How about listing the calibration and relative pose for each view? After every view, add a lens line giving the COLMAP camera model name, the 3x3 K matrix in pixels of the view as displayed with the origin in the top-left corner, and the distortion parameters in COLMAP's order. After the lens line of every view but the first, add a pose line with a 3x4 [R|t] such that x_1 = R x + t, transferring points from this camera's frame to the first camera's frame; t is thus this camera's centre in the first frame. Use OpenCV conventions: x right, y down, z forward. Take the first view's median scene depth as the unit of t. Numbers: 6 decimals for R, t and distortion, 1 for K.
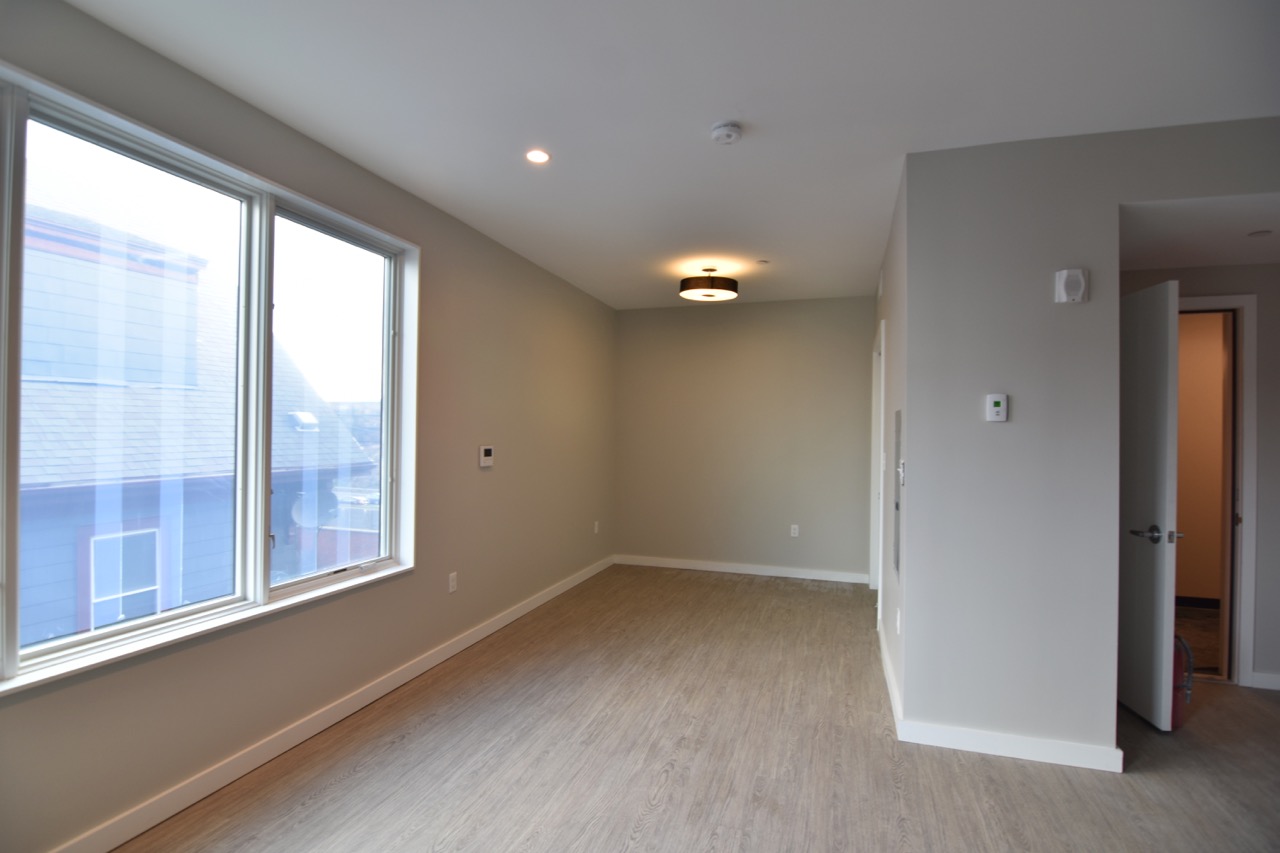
lens RADIAL K [[620.2, 0, 630.8], [0, 620.2, 431.6], [0, 0, 1]] dist [-0.005090, -0.010189]
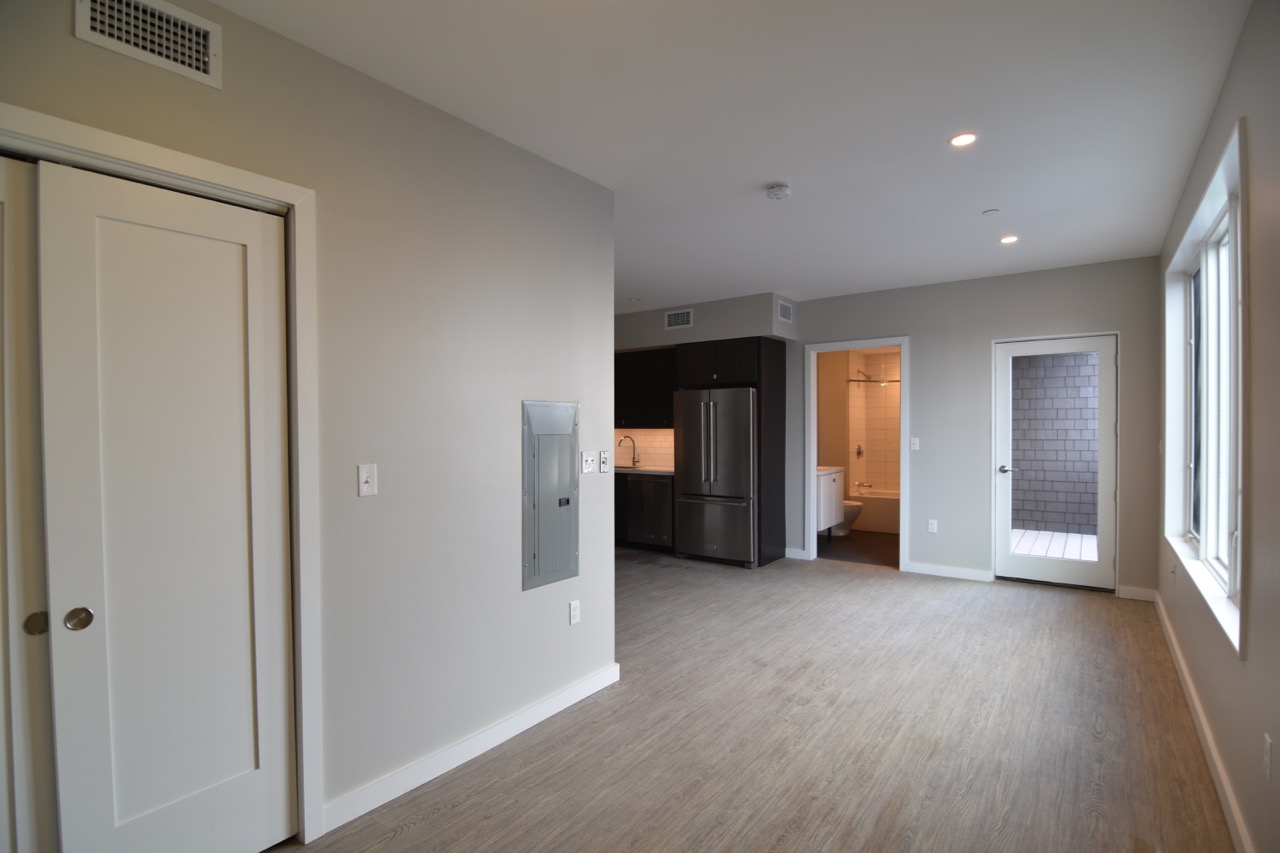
lens RADIAL K [[620.2, 0, 631.1], [0, 620.2, 429.5], [0, 0, 1]] dist [-0.005090, -0.010189]
pose [[-0.949348, -0.009892, 0.314071, 0.034389], [-0.006682, 0.999914, 0.011297, -0.004410], [-0.314155, 0.008626, -0.949332, 2.124146]]
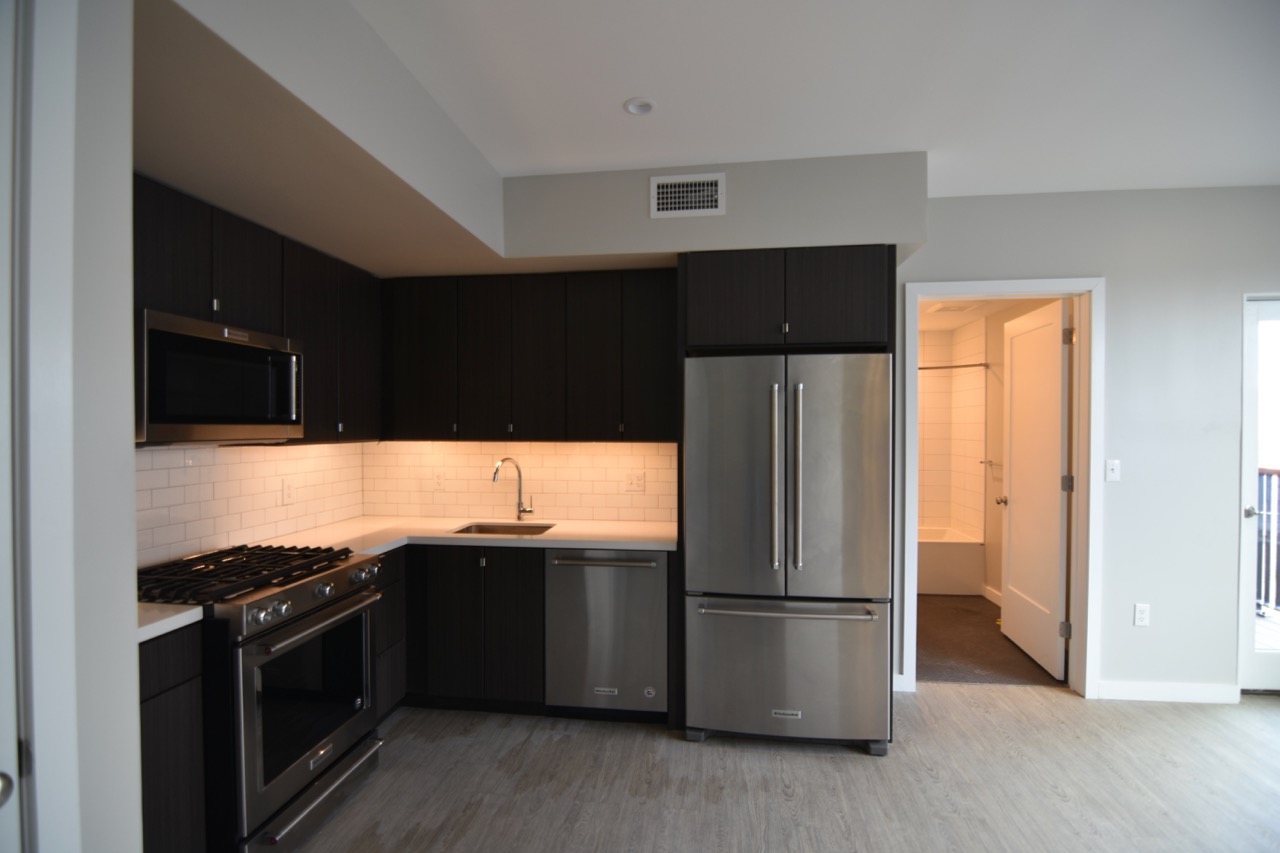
lens RADIAL K [[620.2, 0, 629.5], [0, 620.2, 431.1], [0, 0, 1]] dist [-0.005090, -0.010189]
pose [[-0.984184, -0.010541, -0.176834, 0.869582], [-0.011742, 0.999915, 0.005747, -0.008512], [0.176758, 0.007732, -0.984224, 0.852676]]
